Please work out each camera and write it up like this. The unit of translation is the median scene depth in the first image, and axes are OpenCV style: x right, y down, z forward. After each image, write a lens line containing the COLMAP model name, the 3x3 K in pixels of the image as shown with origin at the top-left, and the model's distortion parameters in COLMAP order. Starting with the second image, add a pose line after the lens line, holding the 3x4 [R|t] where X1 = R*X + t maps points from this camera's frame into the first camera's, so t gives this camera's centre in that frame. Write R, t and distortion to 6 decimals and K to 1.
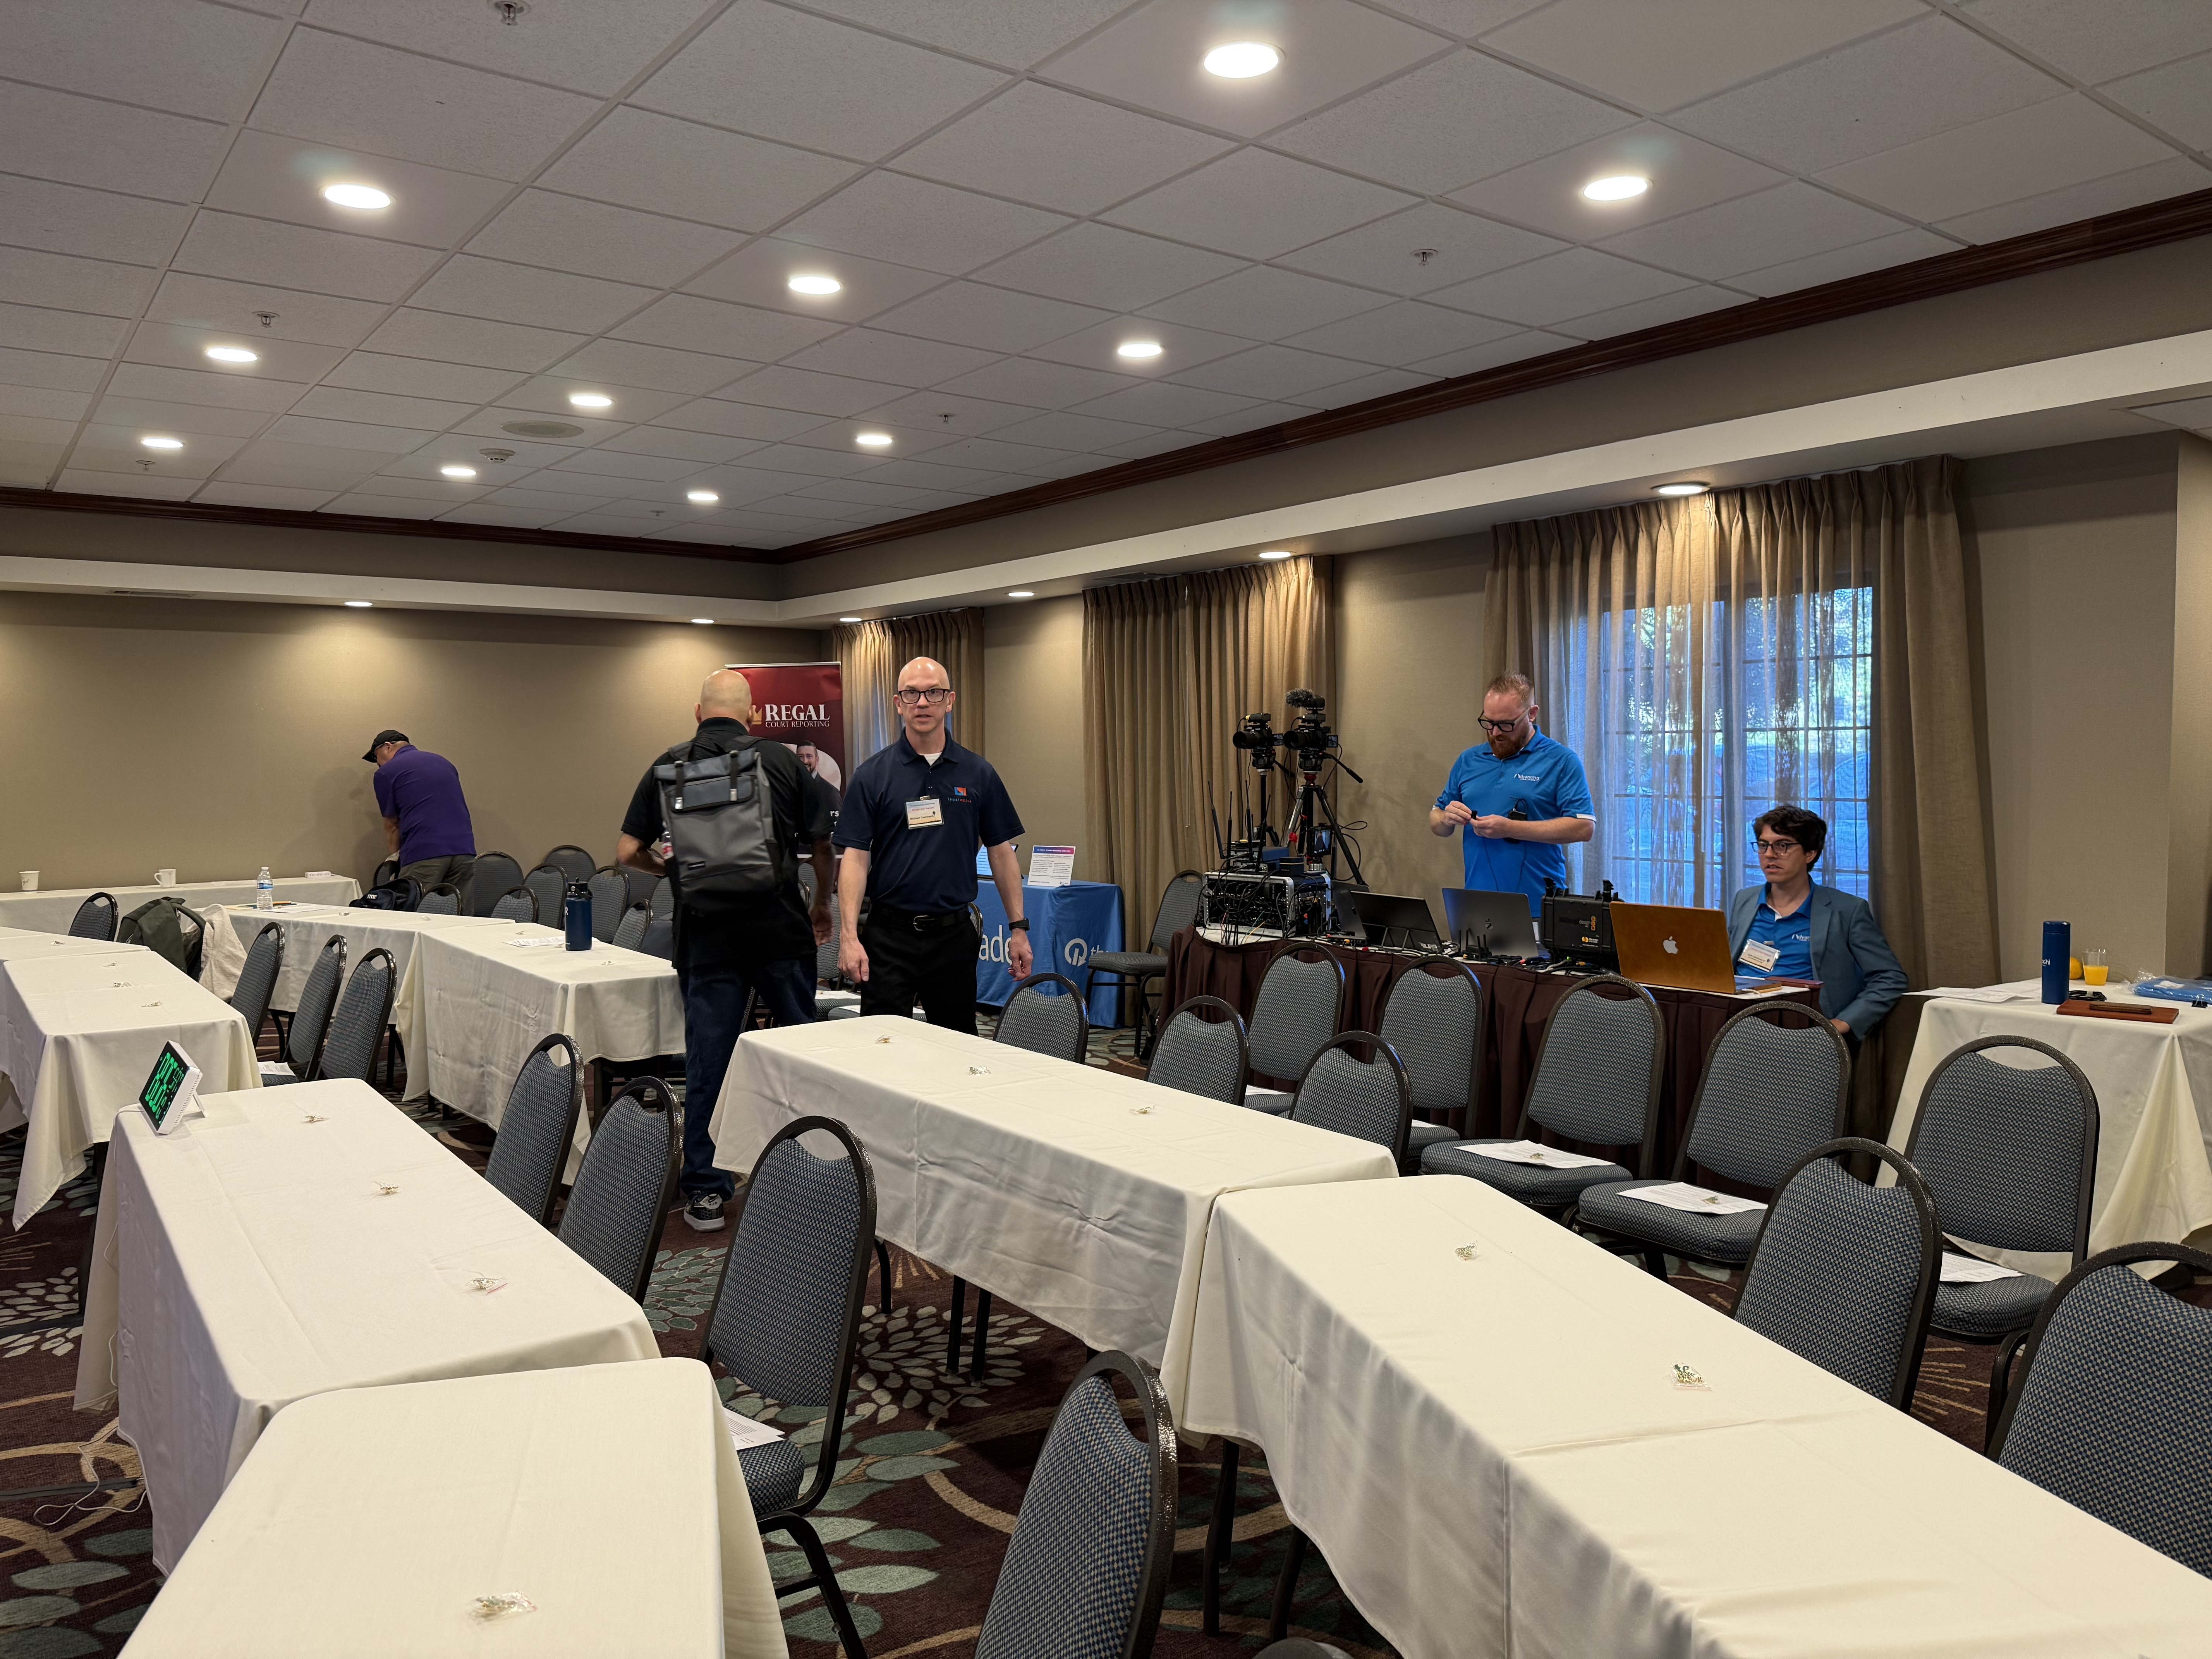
lens RADIAL K [[1572.9, 0, 1070.9], [0, 1572.9, 856.7], [0, 0, 1]] dist [0.038694, -0.035057]
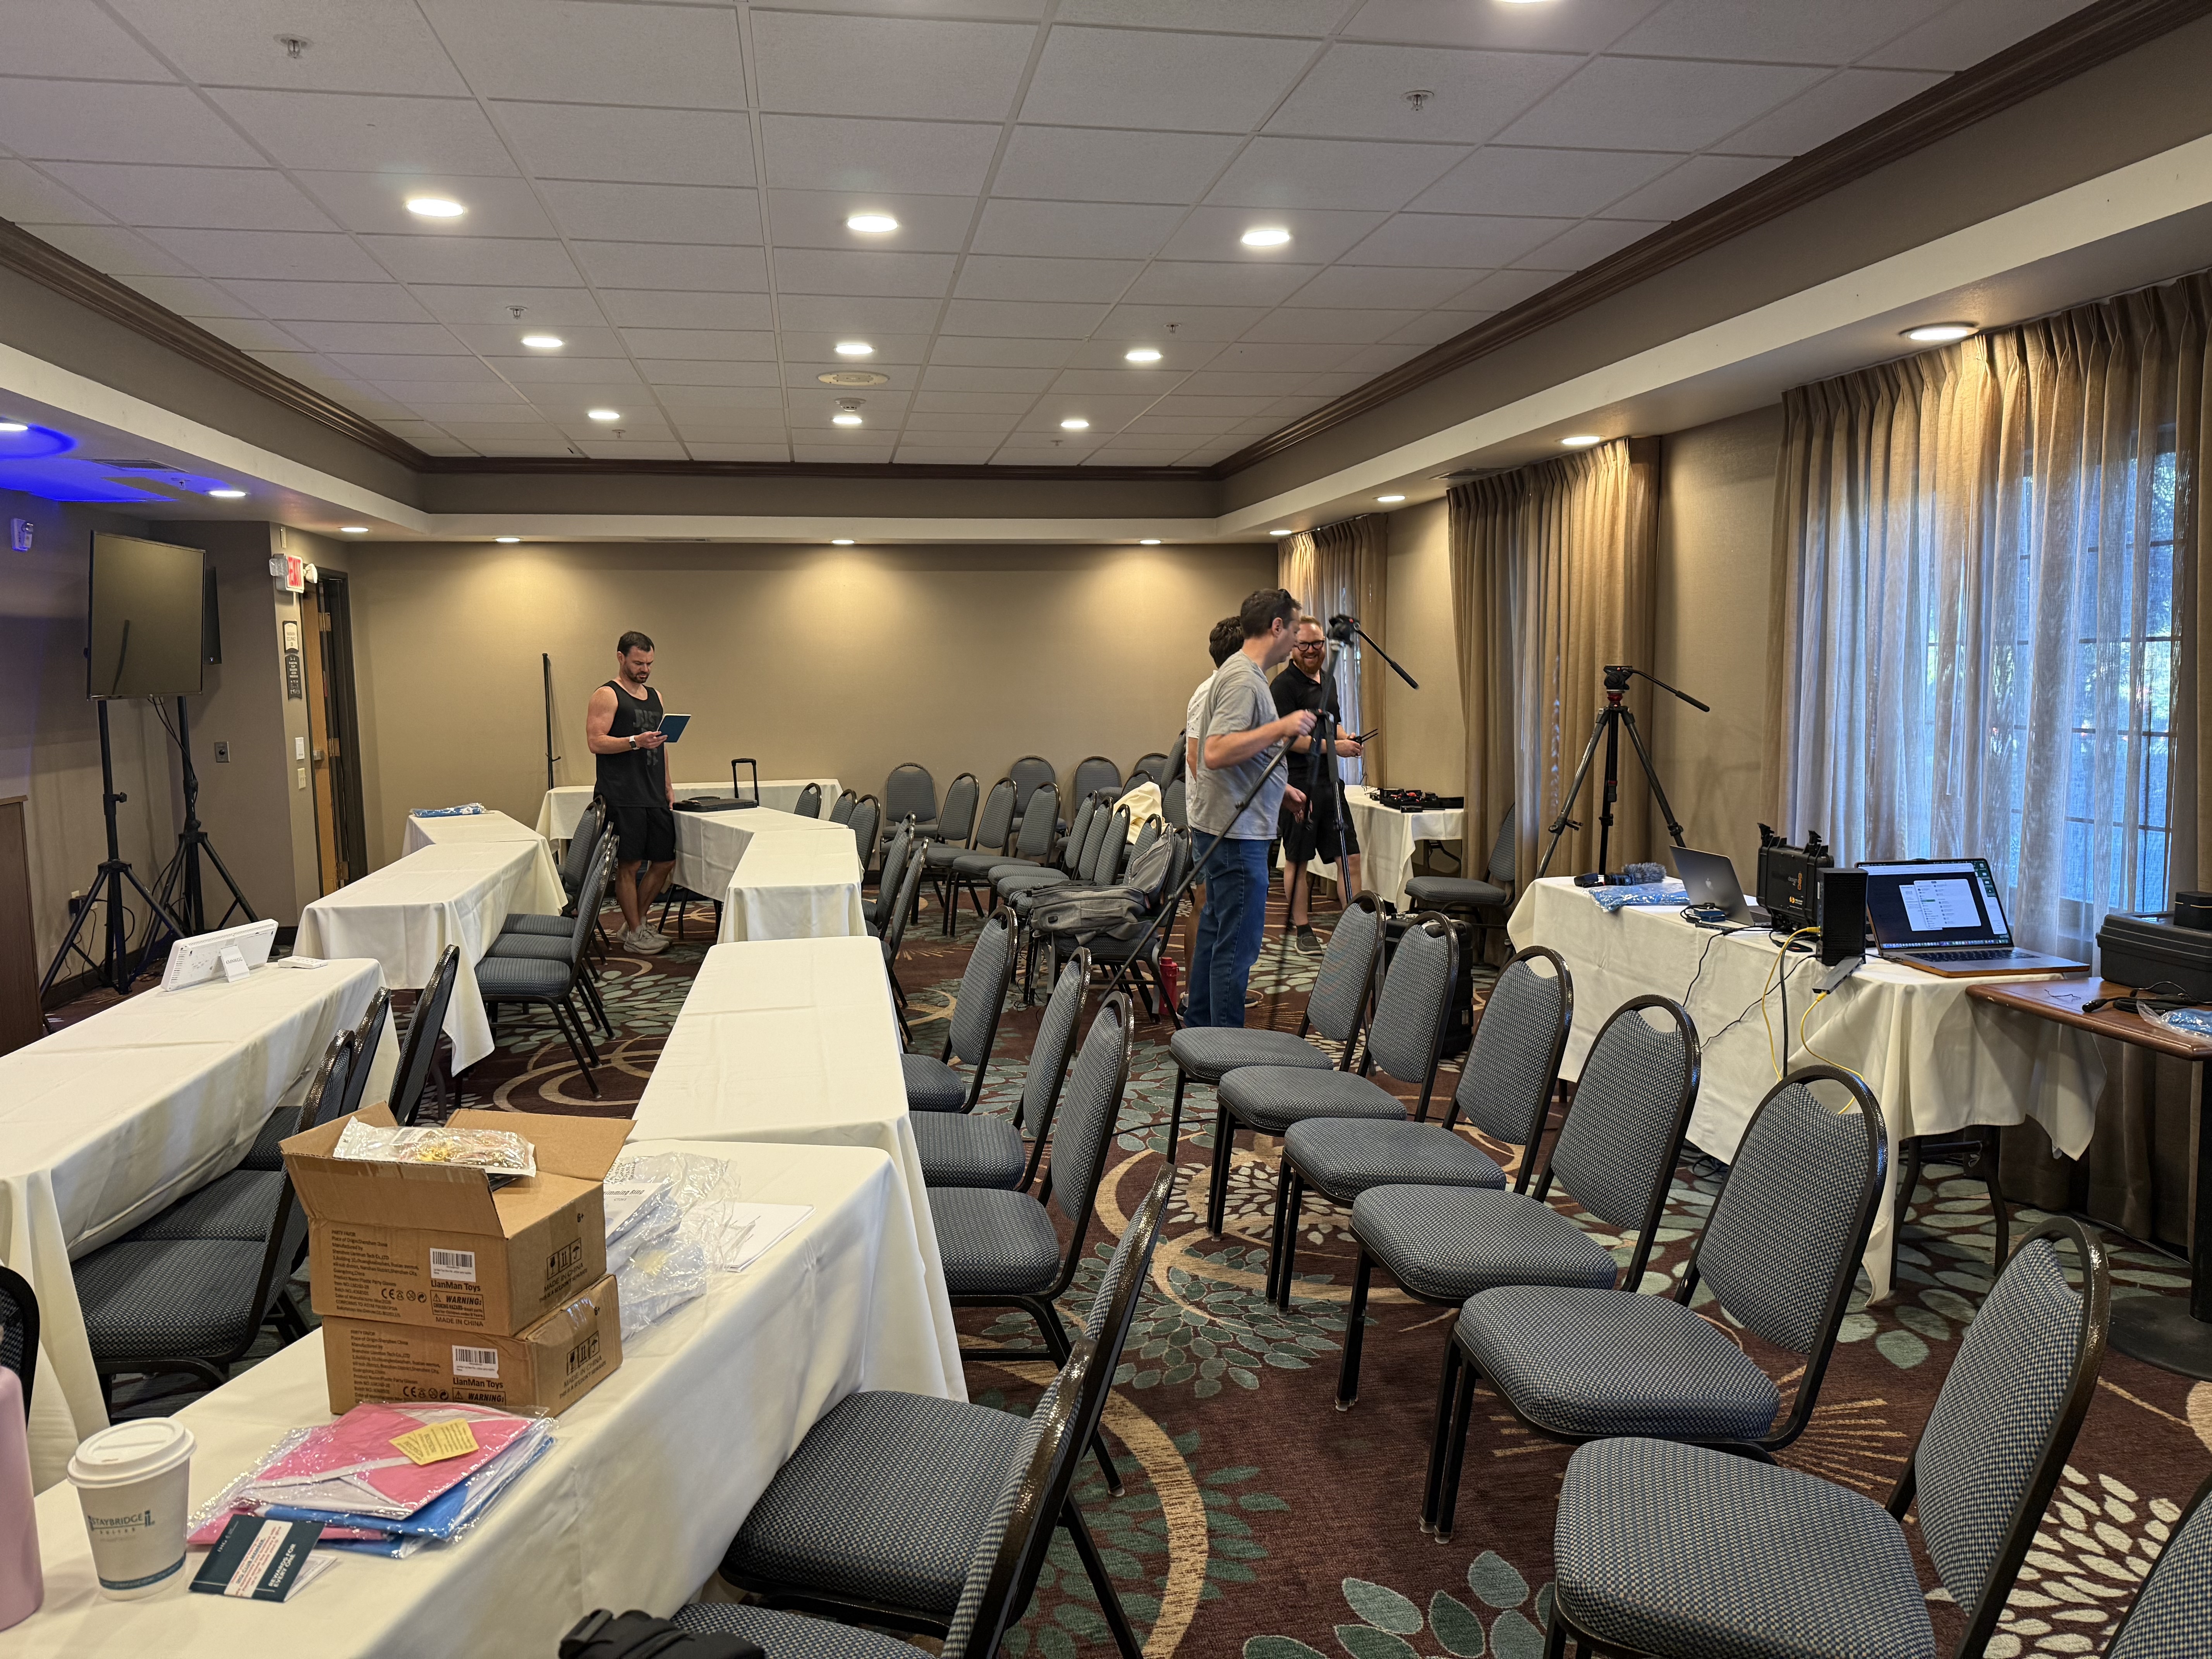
lens RADIAL K [[1572.9, 0, 1112.9], [0, 1572.9, 842.9], [0, 0, 1]] dist [0.038694, -0.035057]
pose [[0.903211, 0.039354, -0.427389, 0.332360], [-0.017115, 0.998298, 0.055752, -0.016114], [0.428856, -0.043041, 0.902347, 0.099154]]
